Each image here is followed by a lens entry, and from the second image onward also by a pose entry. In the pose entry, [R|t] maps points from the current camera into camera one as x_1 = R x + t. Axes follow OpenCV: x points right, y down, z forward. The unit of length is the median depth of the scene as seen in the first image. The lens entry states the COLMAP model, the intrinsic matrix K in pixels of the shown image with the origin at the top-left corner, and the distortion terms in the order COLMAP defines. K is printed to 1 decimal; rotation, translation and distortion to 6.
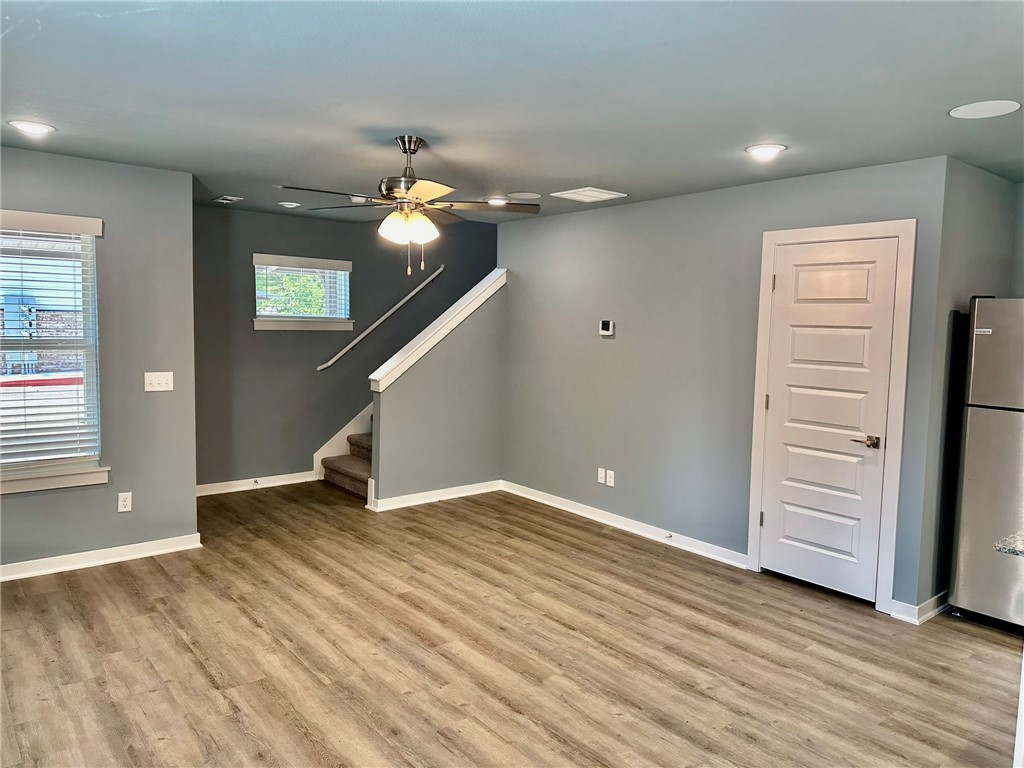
lens RADIAL K [[724.5, 0, 516.6], [0, 724.5, 380.7], [0, 0, 1]] dist [0.017377, -0.013504]
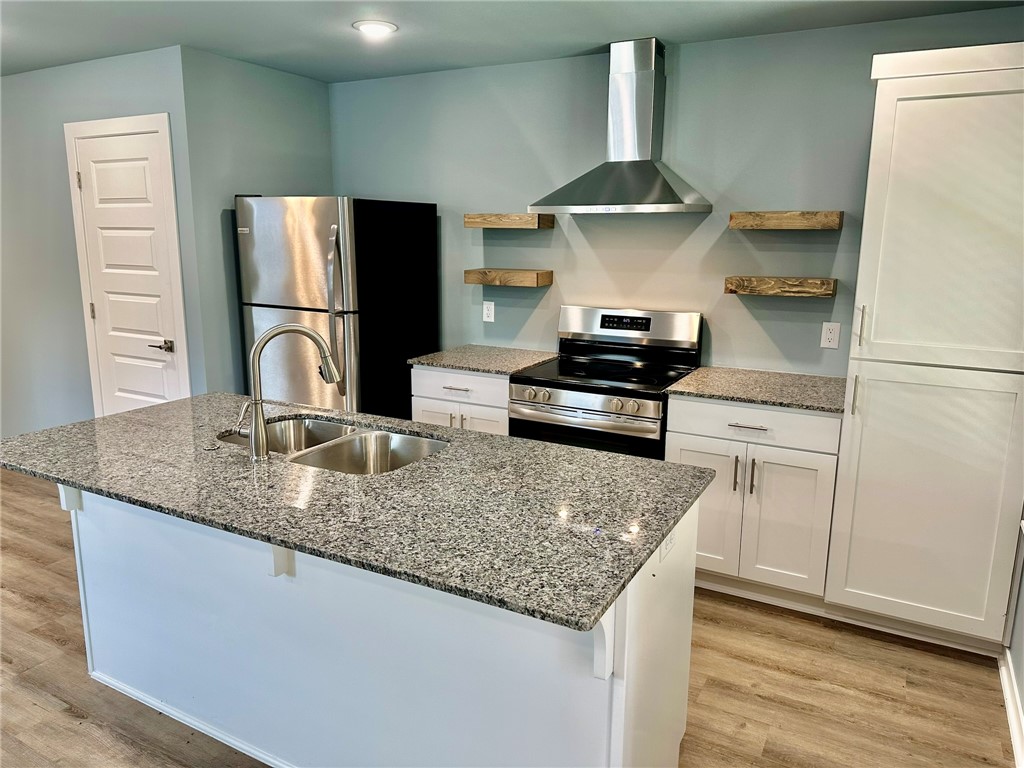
lens RADIAL K [[724.5, 0, 507.4], [0, 724.5, 379.3], [0, 0, 1]] dist [0.017377, -0.013504]
pose [[0.928825, -0.088327, 0.359836, 0.607242], [0.046032, 0.991155, 0.124473, 0.029570], [-0.367647, -0.099050, 0.924675, -0.096737]]
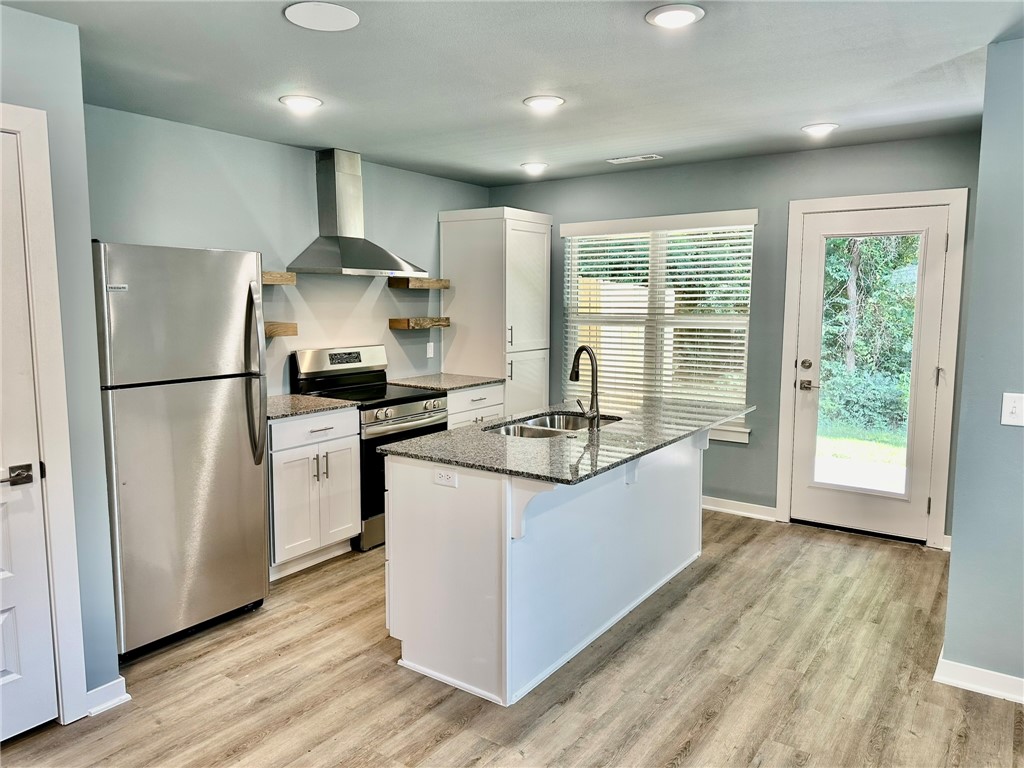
lens RADIAL K [[724.5, 0, 509.1], [0, 724.5, 386.5], [0, 0, 1]] dist [0.017377, -0.013504]
pose [[-0.270443, -0.143847, 0.951929, -0.195950], [0.074165, 0.982723, 0.169571, -0.063944], [-0.959875, 0.116459, -0.255103, 0.823506]]
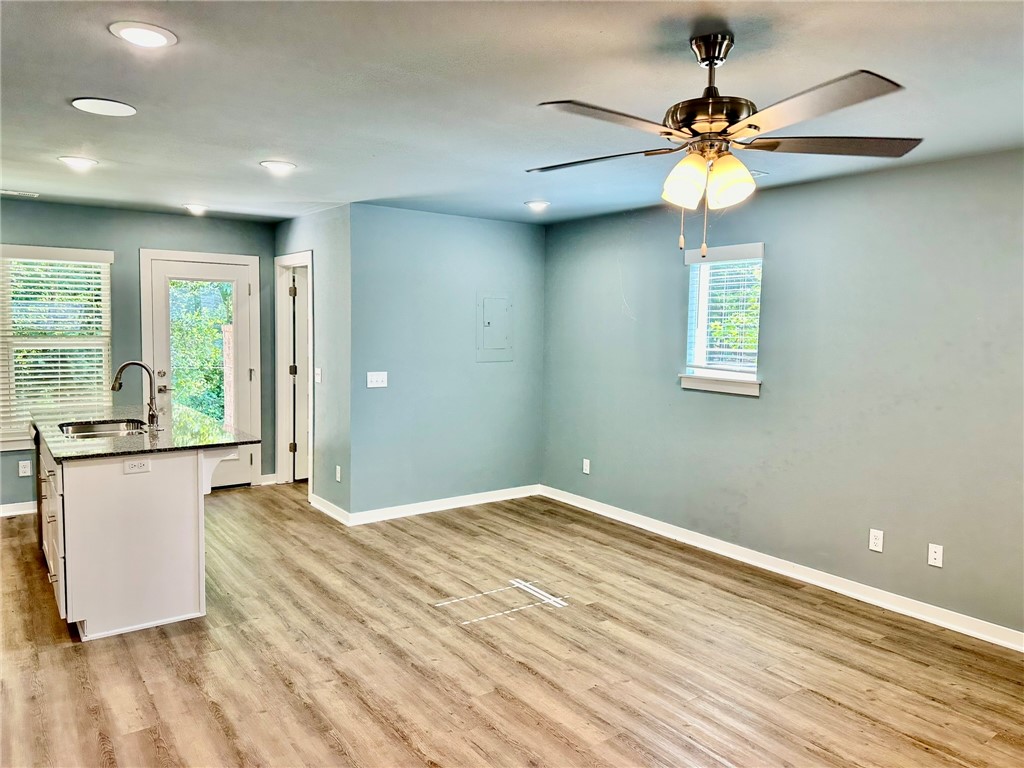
lens RADIAL K [[724.5, 0, 515.4], [0, 724.5, 385.1], [0, 0, 1]] dist [0.017377, -0.013504]
pose [[-0.997773, -0.044823, 0.049401, -0.019401], [-0.035867, 0.984925, 0.169225, -0.135205], [-0.056241, 0.167076, -0.984339, 1.617600]]
